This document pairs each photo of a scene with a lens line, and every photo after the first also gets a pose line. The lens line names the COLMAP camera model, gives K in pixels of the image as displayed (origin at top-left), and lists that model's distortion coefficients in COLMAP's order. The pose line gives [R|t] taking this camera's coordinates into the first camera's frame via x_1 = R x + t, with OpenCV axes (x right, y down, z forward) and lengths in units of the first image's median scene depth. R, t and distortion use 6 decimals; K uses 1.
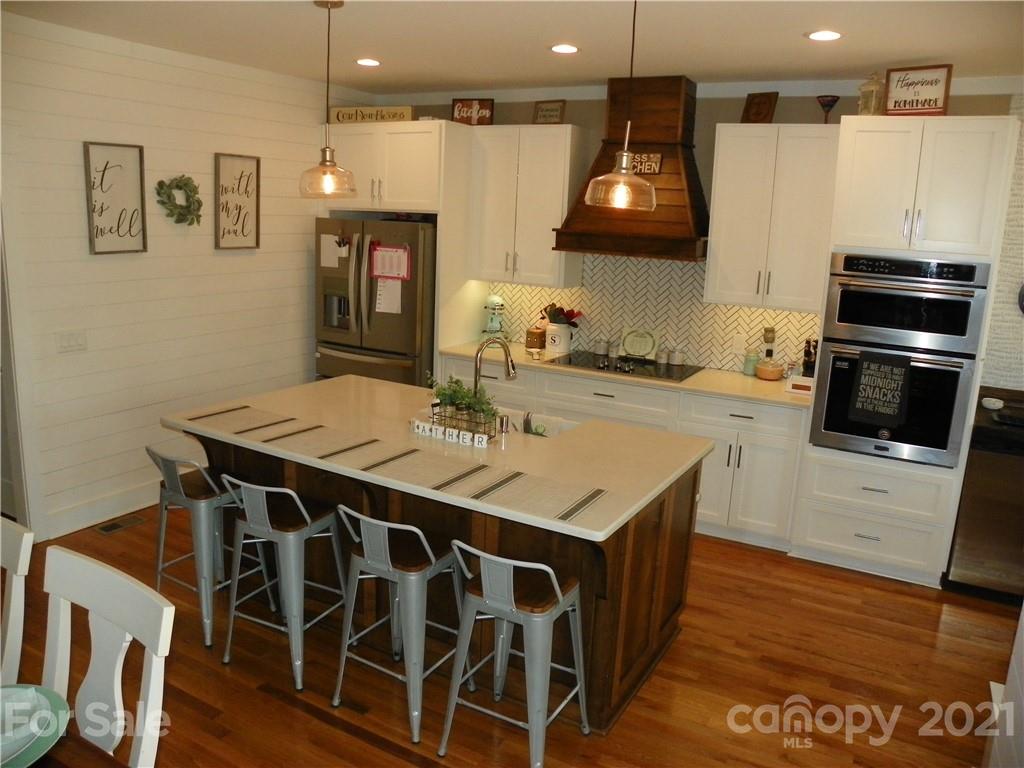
lens RADIAL K [[778.9, 0, 509.9], [0, 778.9, 388.3], [0, 0, 1]] dist [-0.142117, 0.076575]
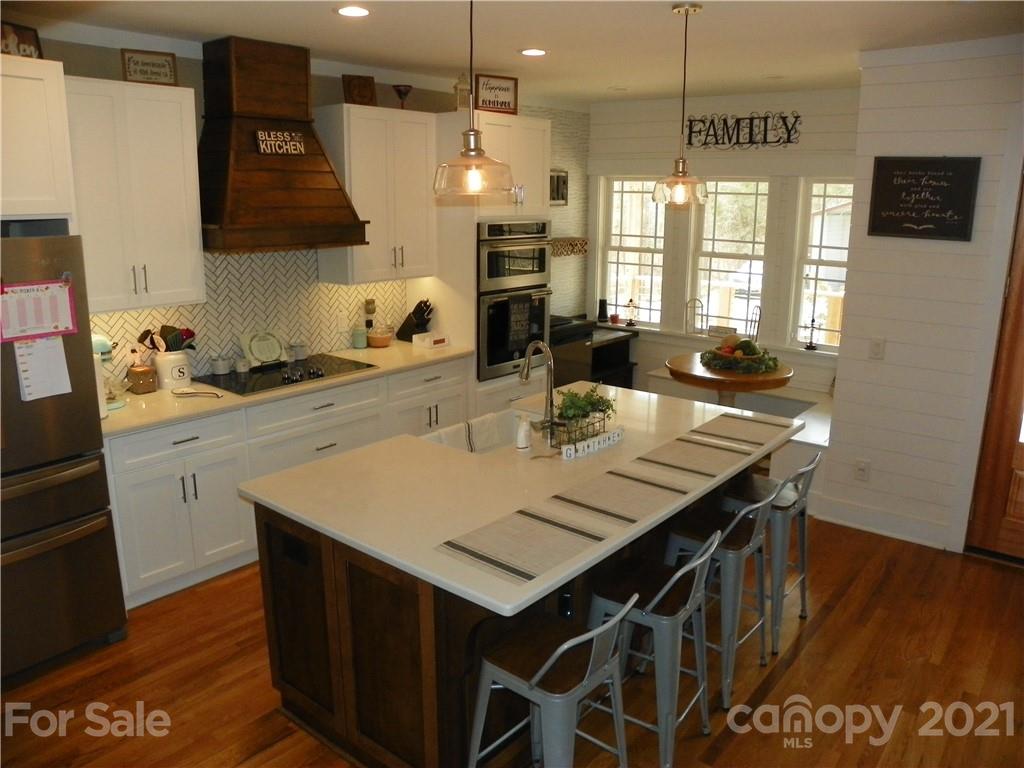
lens RADIAL K [[778.9, 0, 516.7], [0, 778.9, 387.2], [0, 0, 1]] dist [-0.142117, 0.076575]
pose [[0.166016, -0.275263, 0.946926, -0.670321], [0.213996, 0.947425, 0.237890, -0.174112], [-0.962624, 0.163144, 0.216193, 0.587805]]
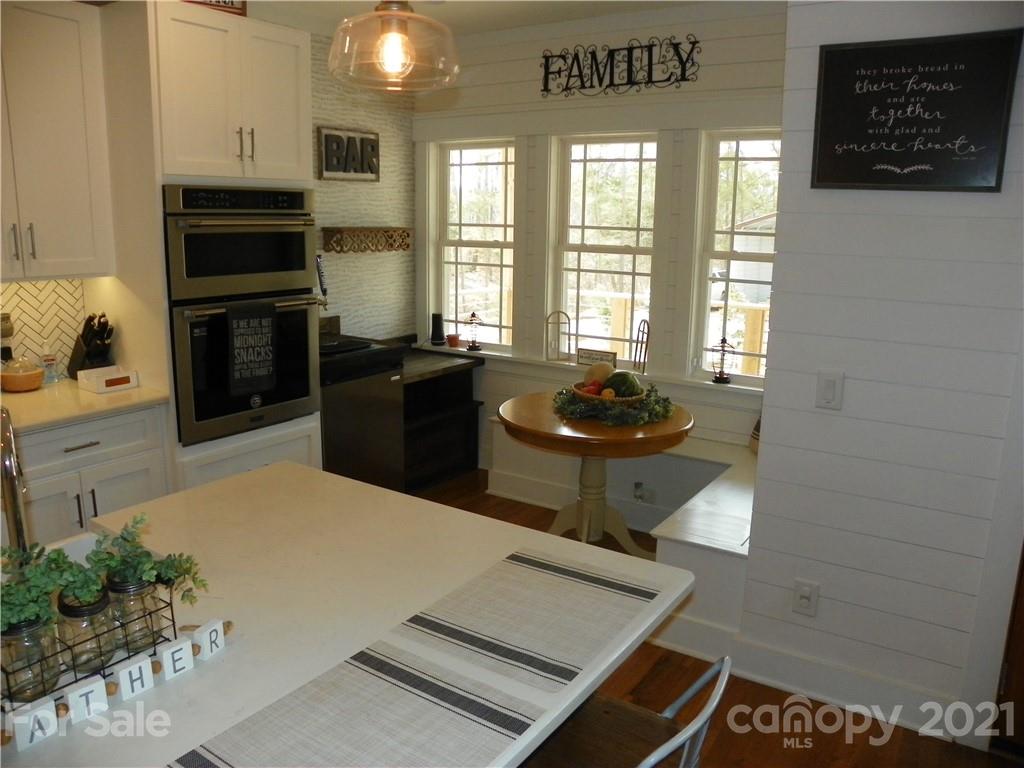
lens RADIAL K [[778.9, 0, 511.0], [0, 778.9, 381.1], [0, 0, 1]] dist [-0.142117, 0.076575]
pose [[0.079571, -0.244769, 0.966311, -0.243813], [0.205103, 0.952663, 0.224423, -0.076631], [-0.975500, 0.180336, 0.126007, 0.505697]]
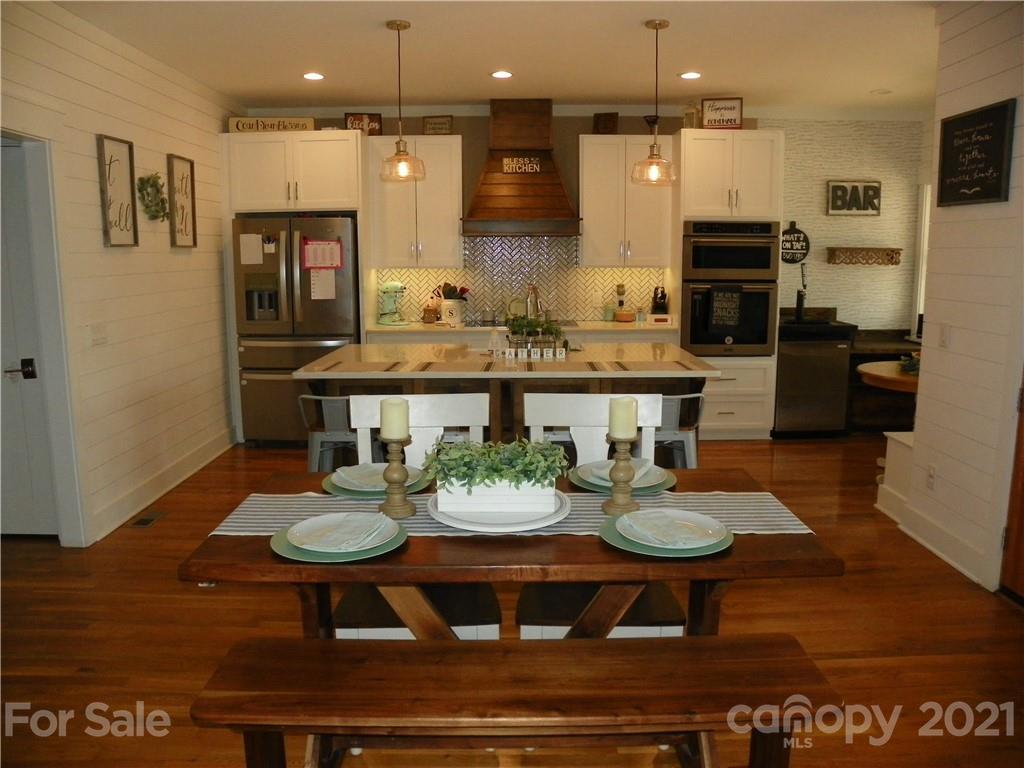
lens RADIAL K [[778.9, 0, 508.5], [0, 778.9, 385.5], [0, 0, 1]] dist [-0.142117, 0.076575]
pose [[0.869808, -0.127876, 0.476531, -0.508437], [0.147993, 0.988977, -0.004740, 0.075675], [-0.470672, 0.074646, 0.879145, -0.101554]]
